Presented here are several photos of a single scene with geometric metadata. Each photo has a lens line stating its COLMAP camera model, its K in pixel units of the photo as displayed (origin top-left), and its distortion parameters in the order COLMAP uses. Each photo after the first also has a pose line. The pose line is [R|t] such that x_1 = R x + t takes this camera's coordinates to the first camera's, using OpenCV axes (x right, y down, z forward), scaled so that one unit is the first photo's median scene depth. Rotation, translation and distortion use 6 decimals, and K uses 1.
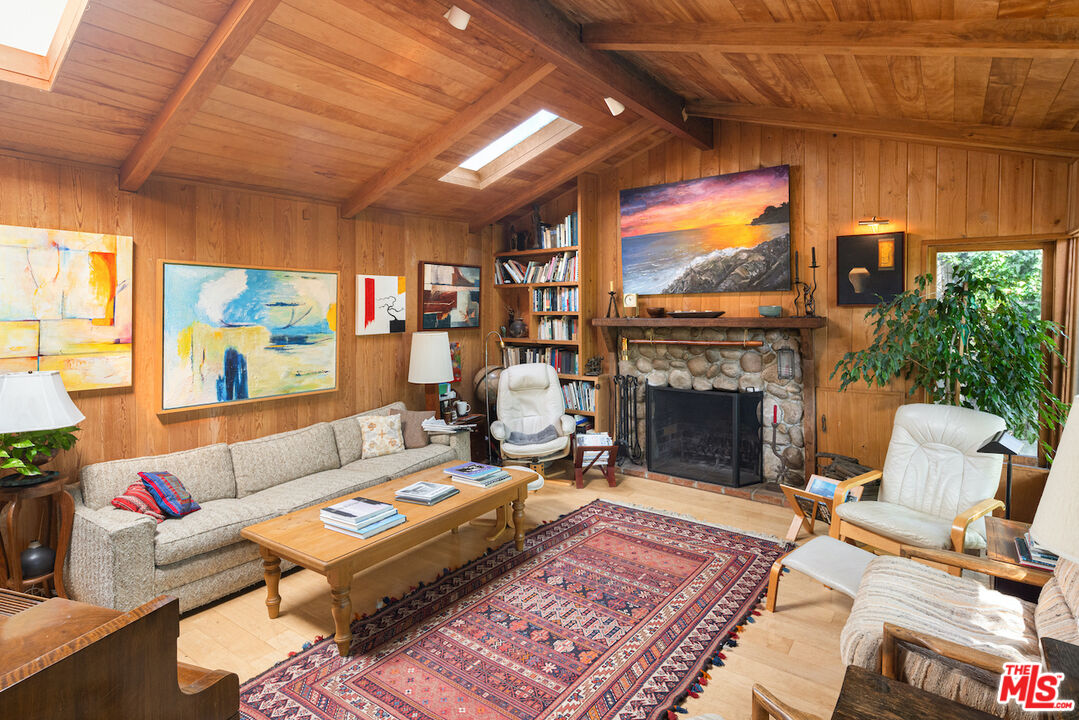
lens RADIAL K [[555.3, 0, 540.3], [0, 555.3, 315.2], [0, 0, 1]] dist [0.000553, -0.000238]
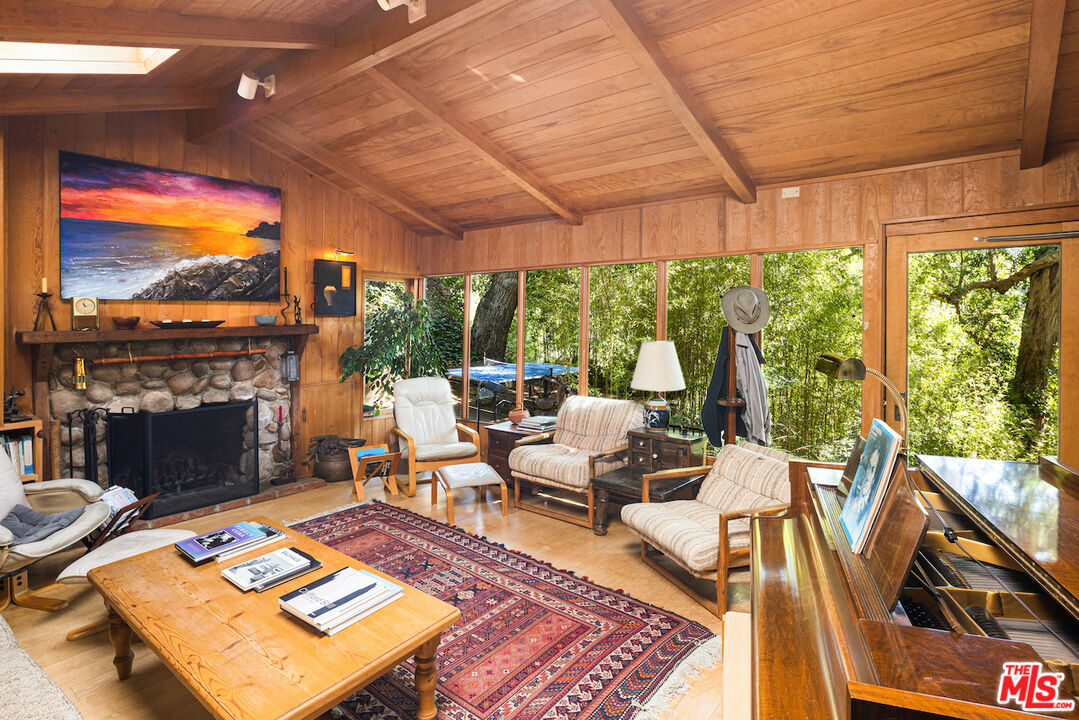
lens RADIAL K [[560.2, 0, 538.6], [0, 560.2, 324.7], [0, 0, 1]] dist [-0.000525, 0.000167]
pose [[0.033346, -0.006105, 0.999425, -0.615866], [0.018346, 0.999817, 0.005496, 0.004634], [-0.999275, 0.018153, 0.033452, 0.421348]]
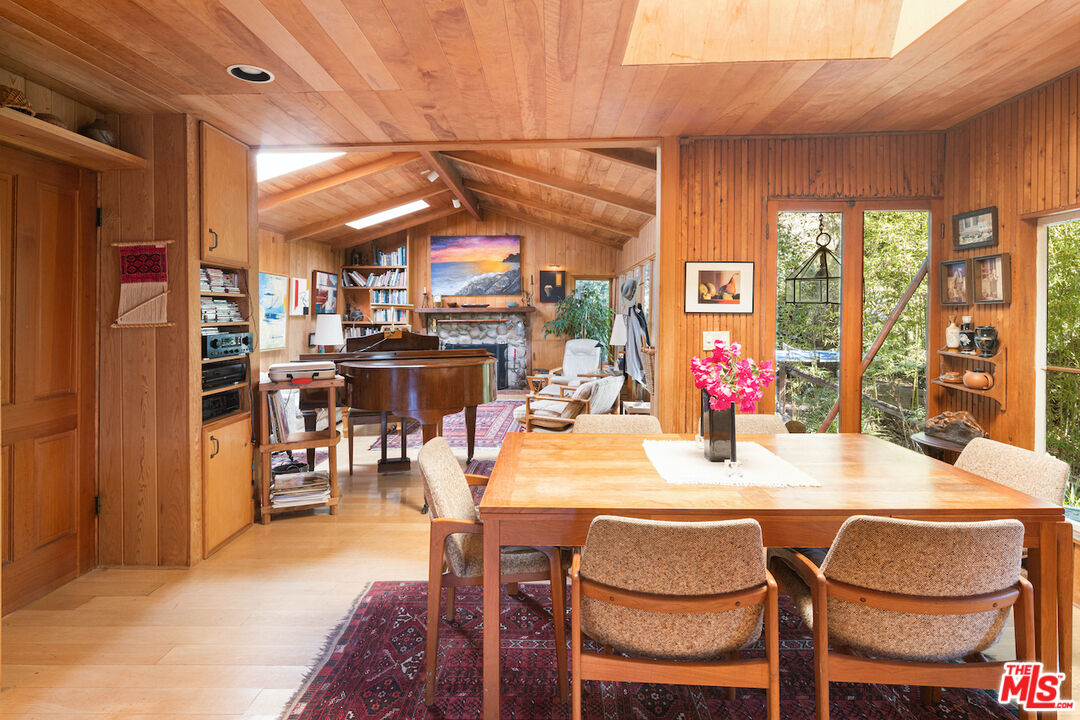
lens RADIAL K [[597.9, 0, 541.0], [0, 597.9, 323.9], [0, 0, 1]] dist [-0.003025, -0.000625]
pose [[0.810427, -0.000171, 0.585839, -0.772456], [0.003382, 0.999985, -0.004387, 0.072529], [-0.585830, 0.005537, 0.810415, -0.840550]]
